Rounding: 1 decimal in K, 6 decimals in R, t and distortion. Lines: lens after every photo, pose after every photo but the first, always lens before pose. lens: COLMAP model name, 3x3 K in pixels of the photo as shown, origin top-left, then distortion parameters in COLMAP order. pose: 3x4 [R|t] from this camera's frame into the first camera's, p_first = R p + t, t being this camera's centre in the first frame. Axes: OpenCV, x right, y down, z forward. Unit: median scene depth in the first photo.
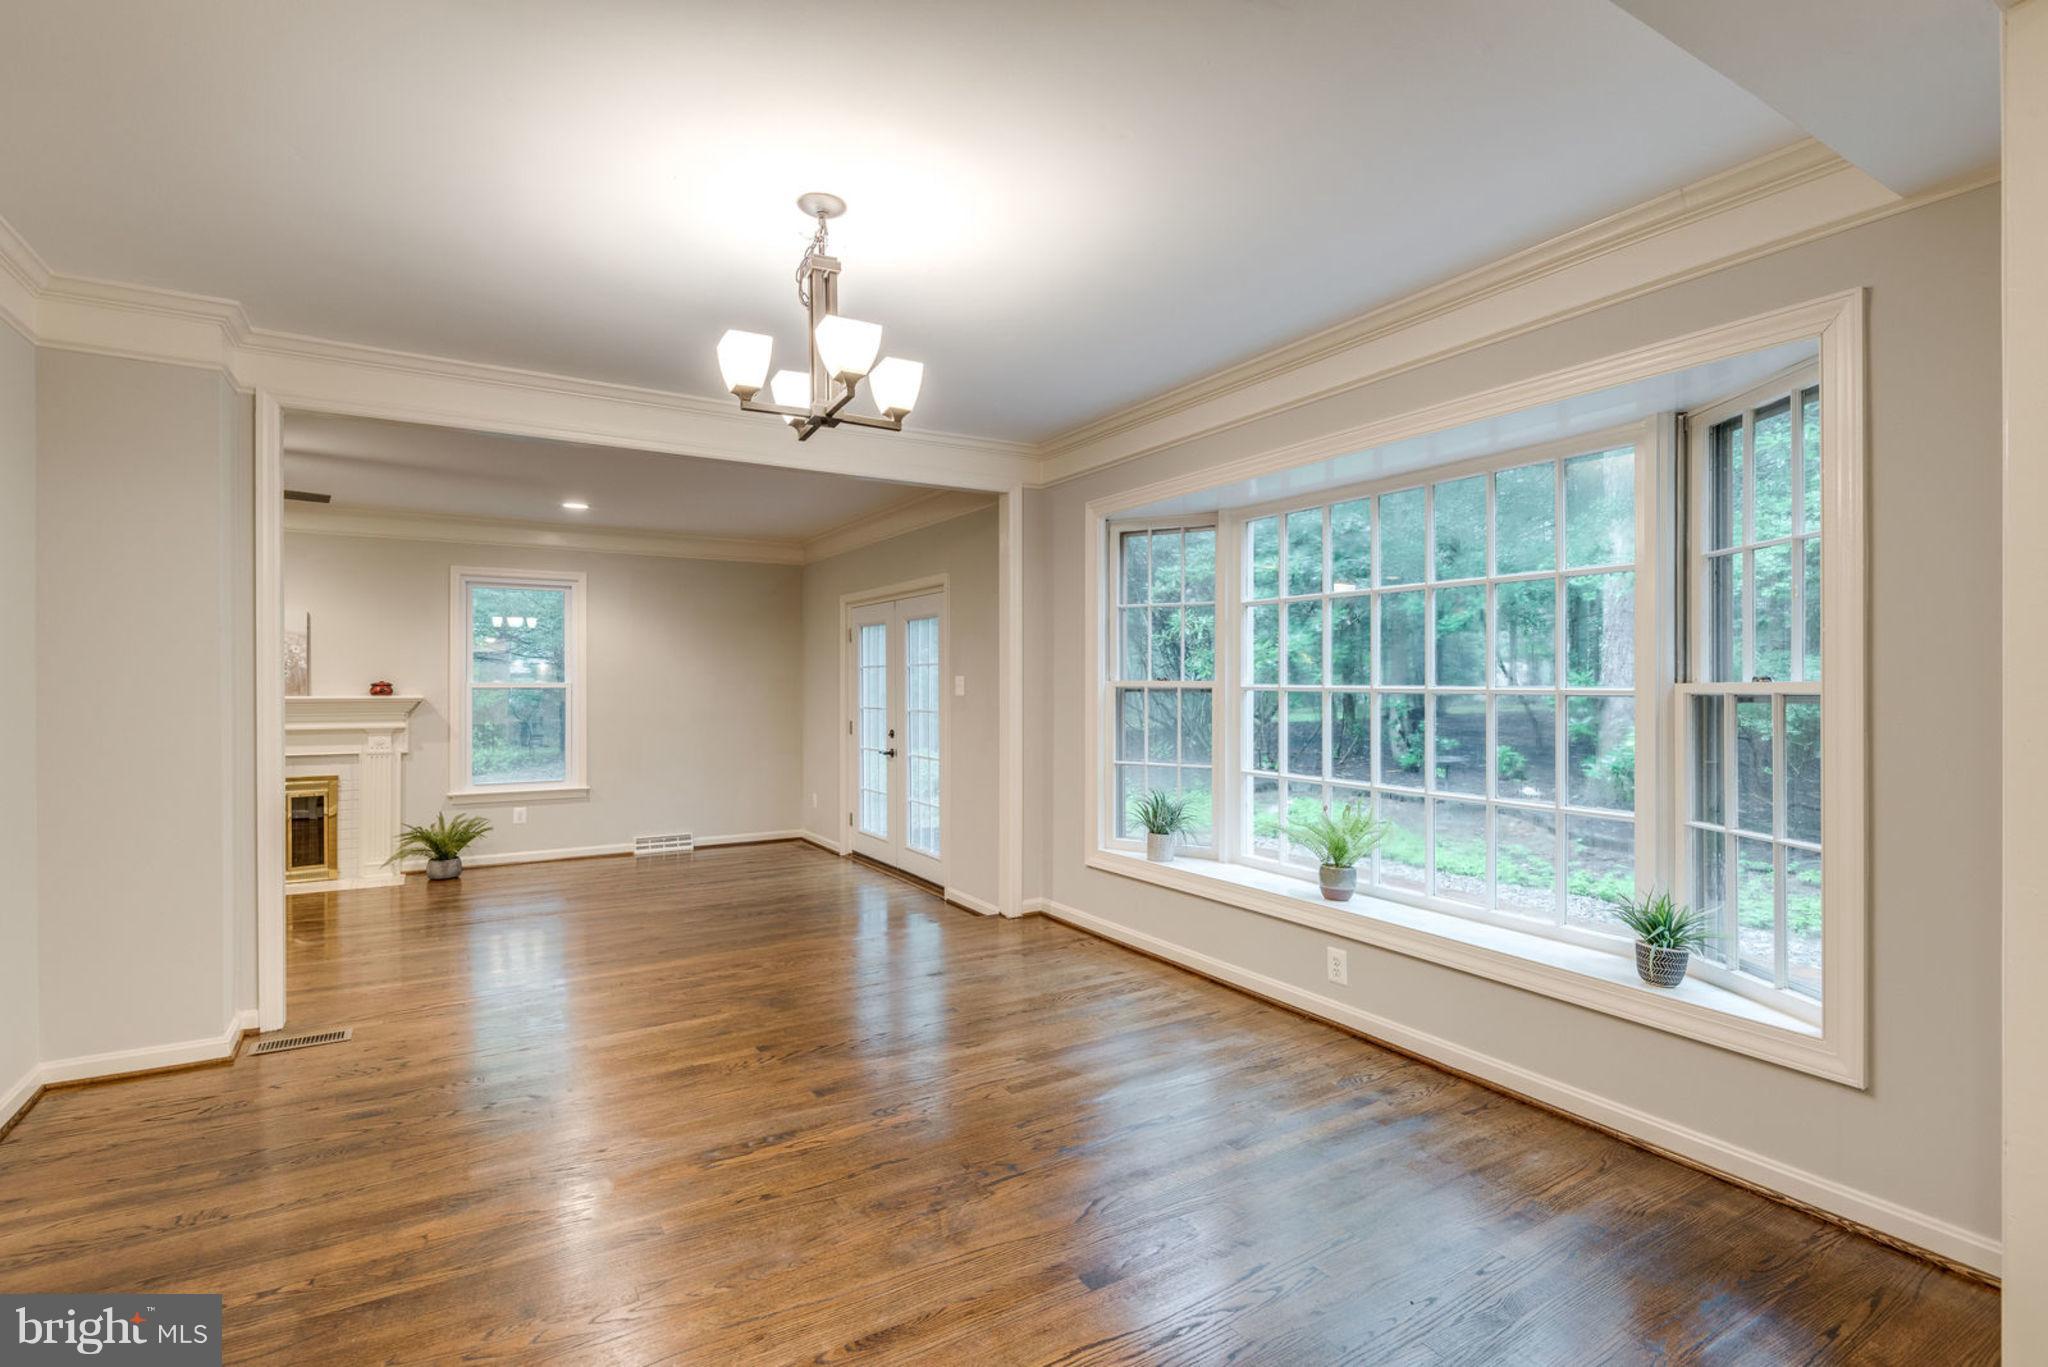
lens RADIAL K [[963.9, 0, 1033.2], [0, 963.9, 680.2], [0, 0, 1]] dist [0.024174, -0.017332]
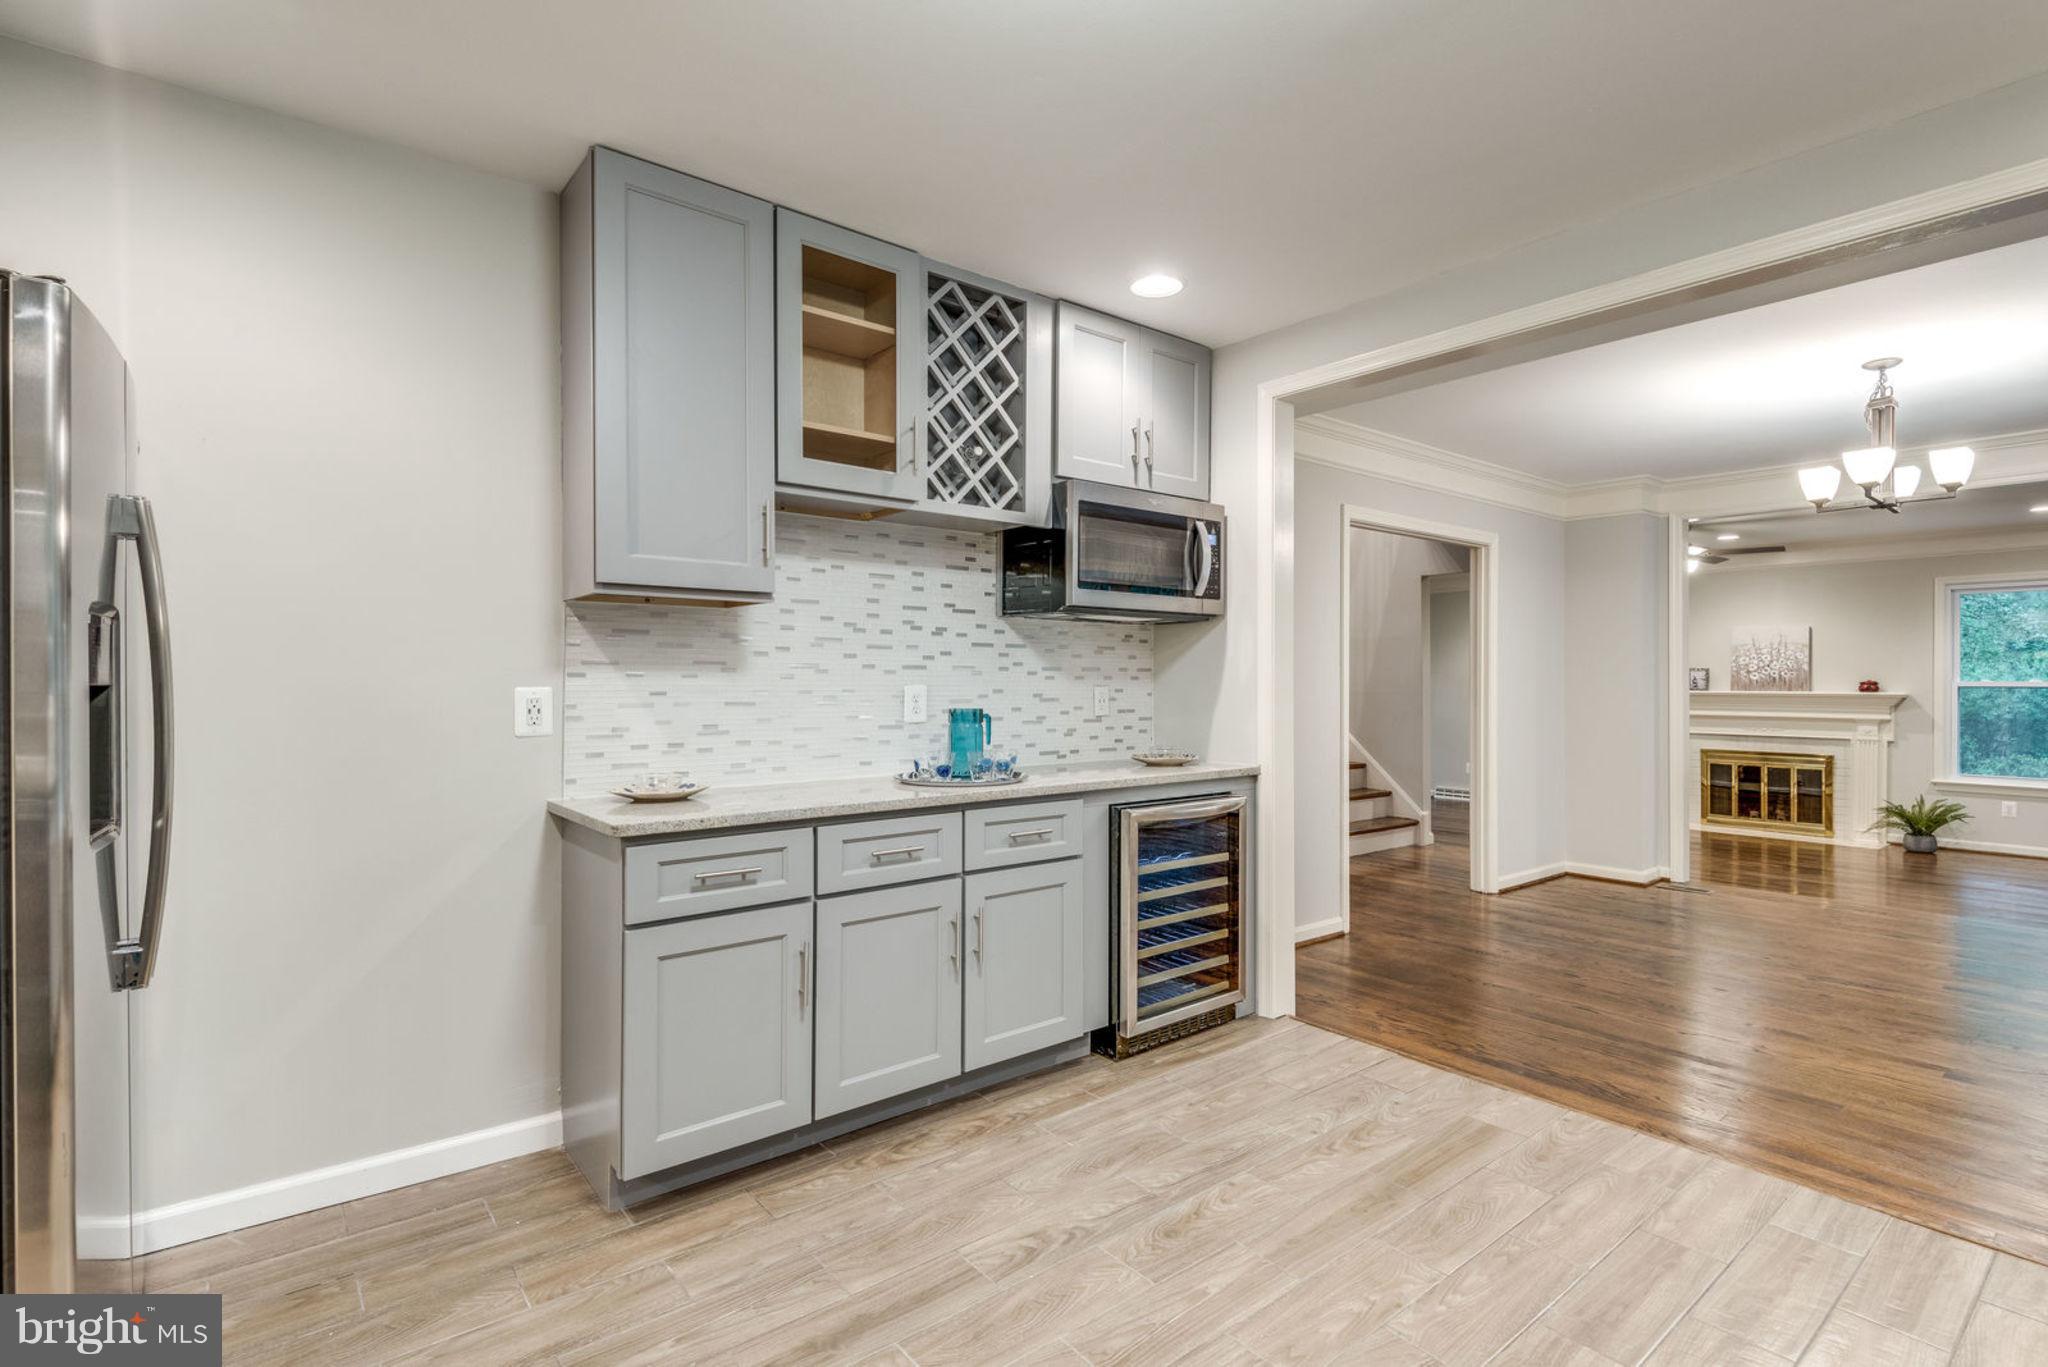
lens RADIAL K [[963.9, 0, 1048.1], [0, 963.9, 678.7], [0, 0, 1]] dist [0.024174, -0.017332]
pose [[0.132697, -0.002500, -0.991153, 0.536688], [0.001803, 0.999996, -0.002281, 0.000144], [0.991155, -0.001484, 0.132701, -0.233399]]
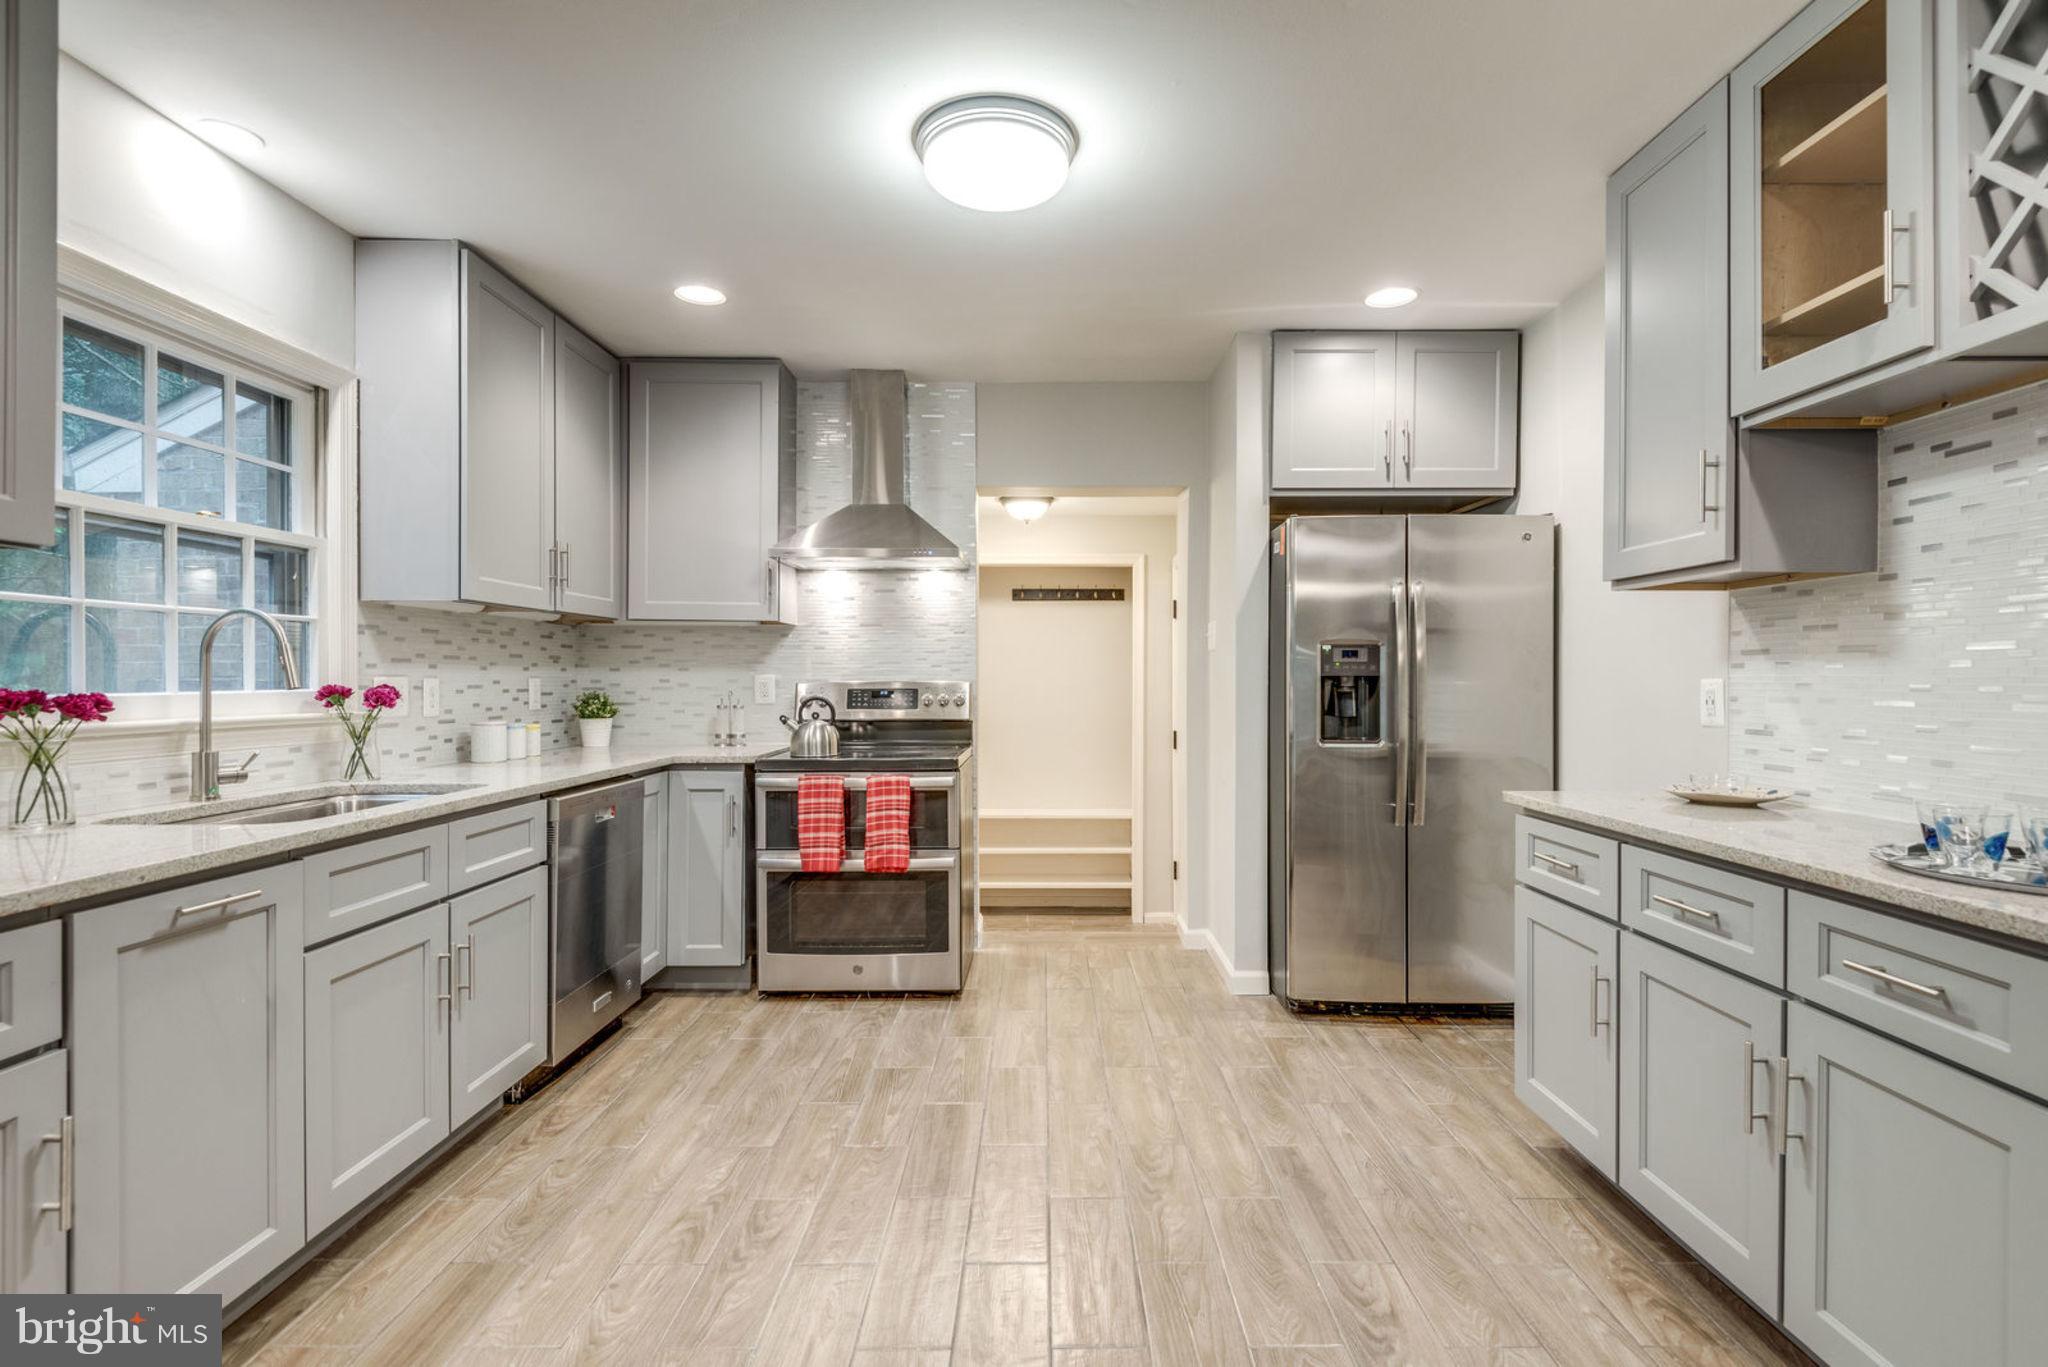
lens RADIAL K [[963.9, 0, 1024.1], [0, 963.9, 681.0], [0, 0, 1]] dist [0.024174, -0.017332]
pose [[-0.844204, -0.003883, 0.536008, 0.055157], [-0.004059, 0.999991, 0.000852, 0.004959], [-0.536007, -0.001456, -0.844212, 0.182710]]
